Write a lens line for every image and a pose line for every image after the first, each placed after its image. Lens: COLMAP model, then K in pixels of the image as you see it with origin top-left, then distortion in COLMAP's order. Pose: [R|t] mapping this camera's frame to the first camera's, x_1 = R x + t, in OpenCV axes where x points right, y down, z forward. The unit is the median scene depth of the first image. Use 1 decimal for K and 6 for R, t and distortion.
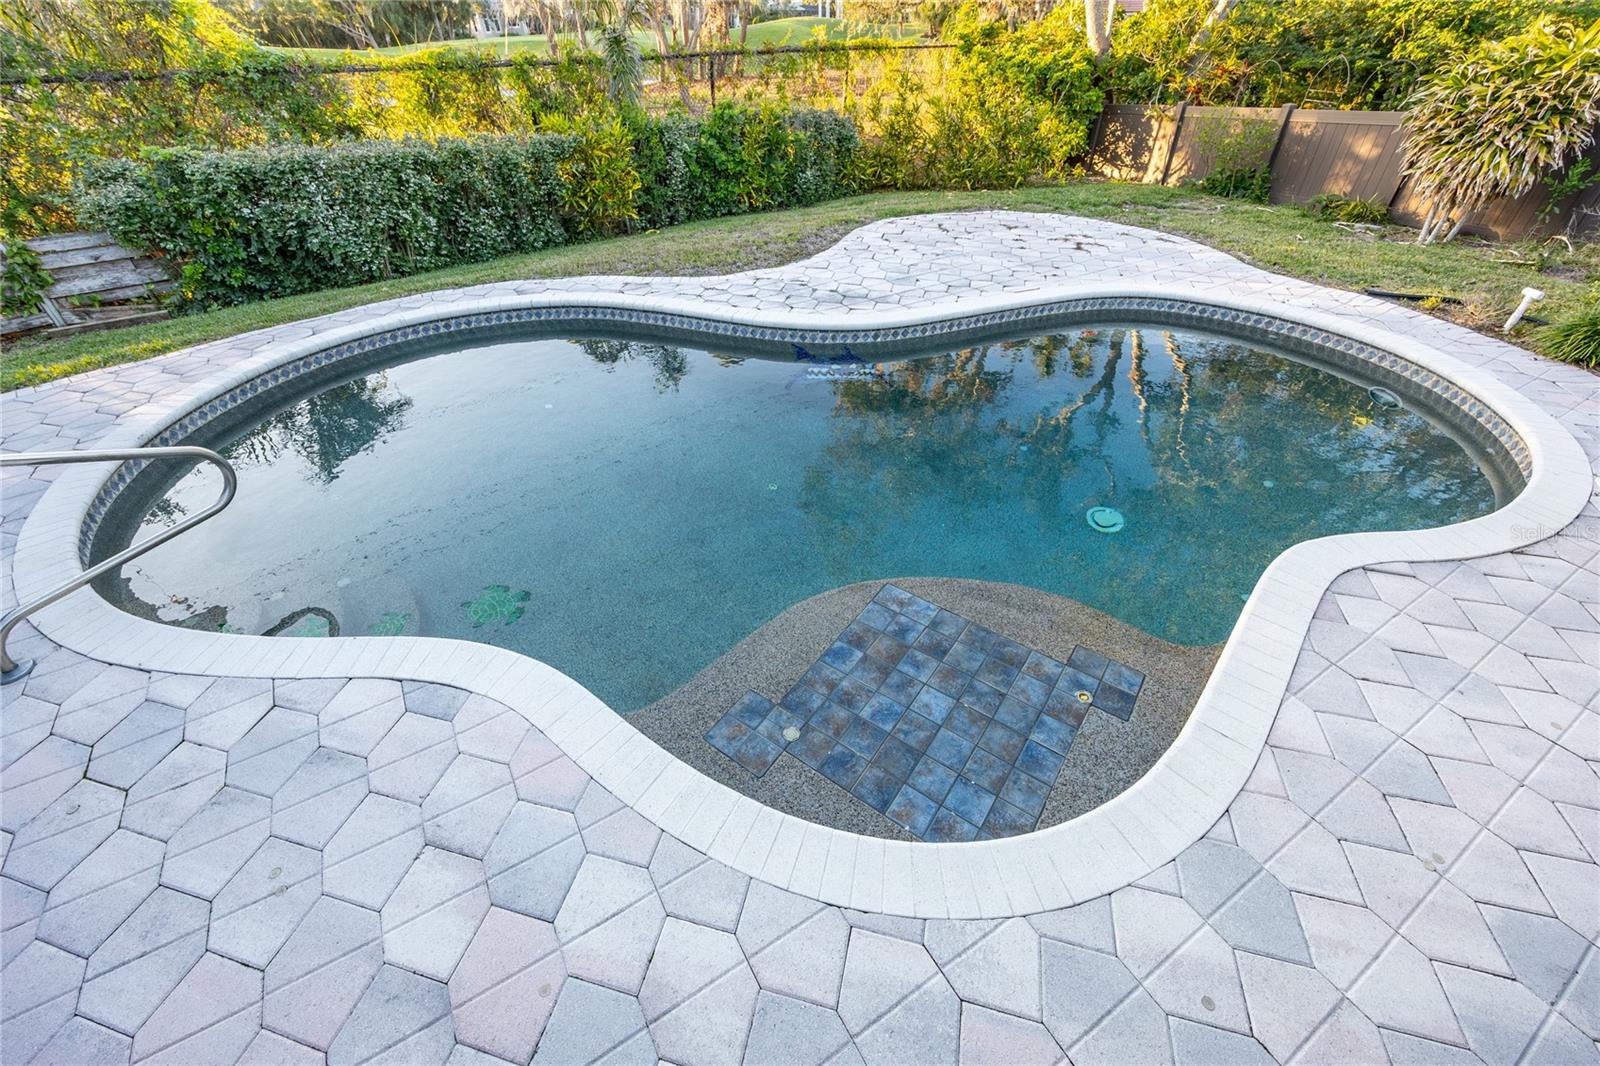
lens RADIAL K [[662.0, 0, 800.0], [0, 662.0, 533.0], [0, 0, 1]] dist [0.000106, 0.000041]
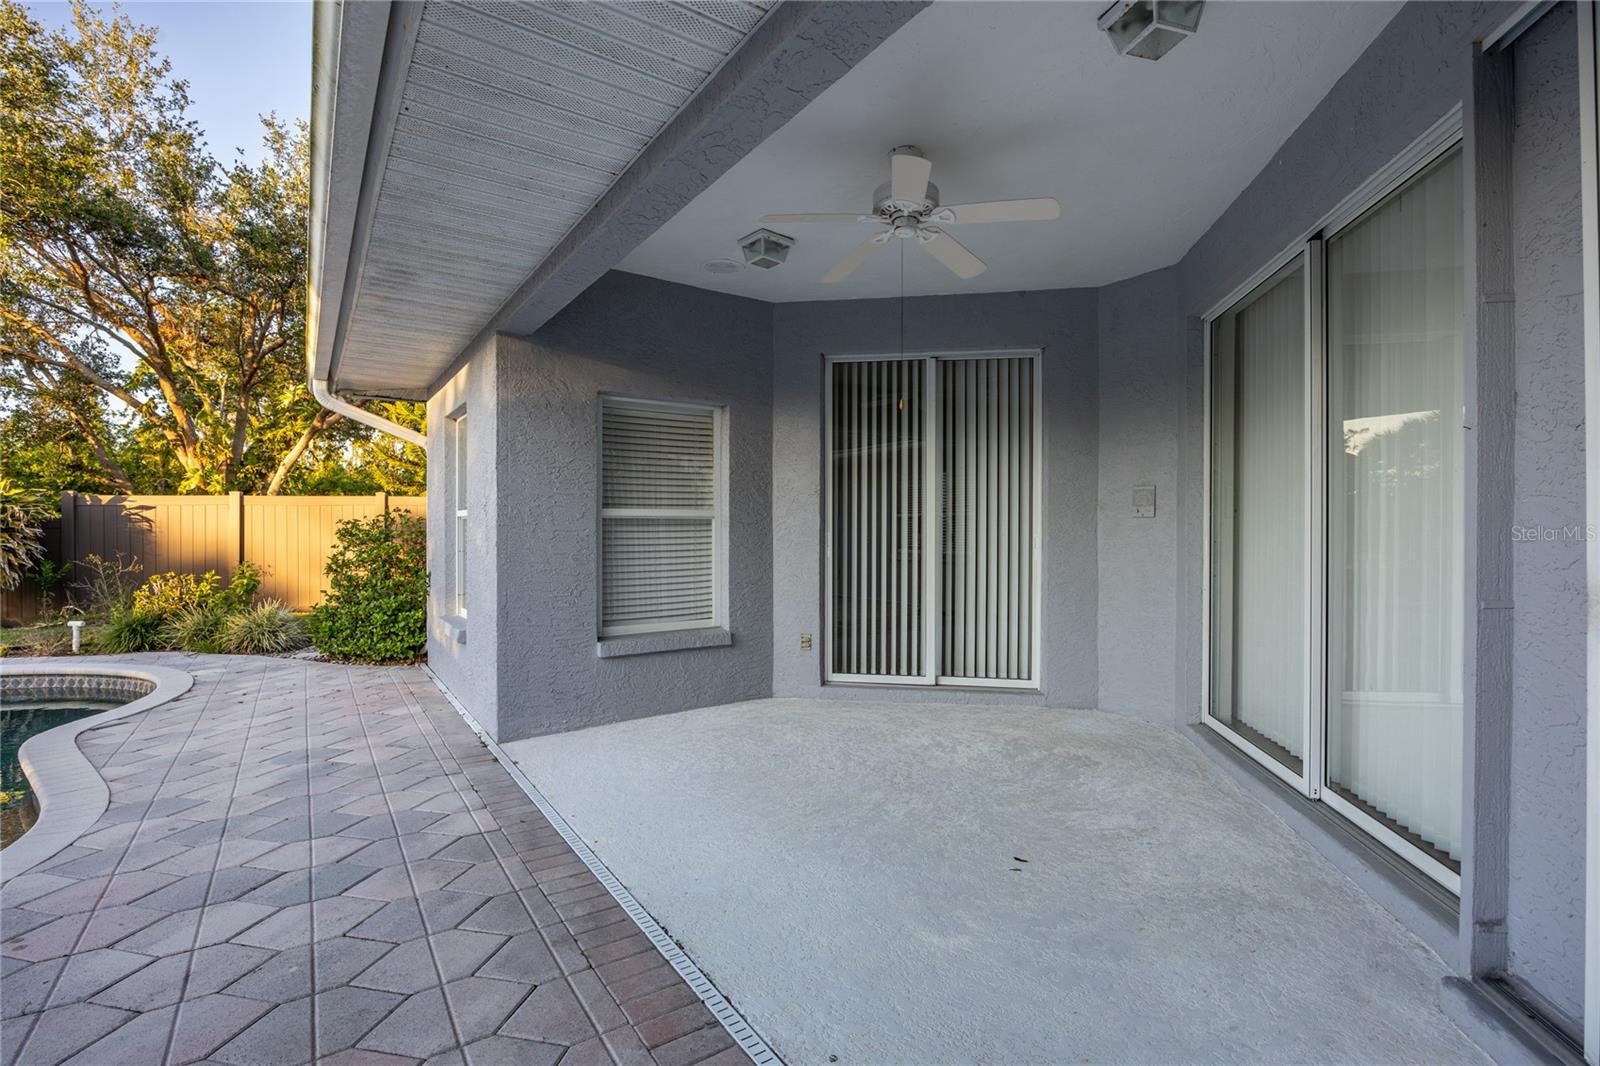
lens RADIAL K [[720.8, 0, 800.0], [0, 720.8, 533.0], [0, 0, 1]] dist [-0.000699, -0.000107]
pose [[-0.049348, -0.010239, 0.998729, -0.421575], [0.637871, 0.769134, 0.039403, 0.369173], [-0.768560, 0.639005, -0.031424, -0.203073]]
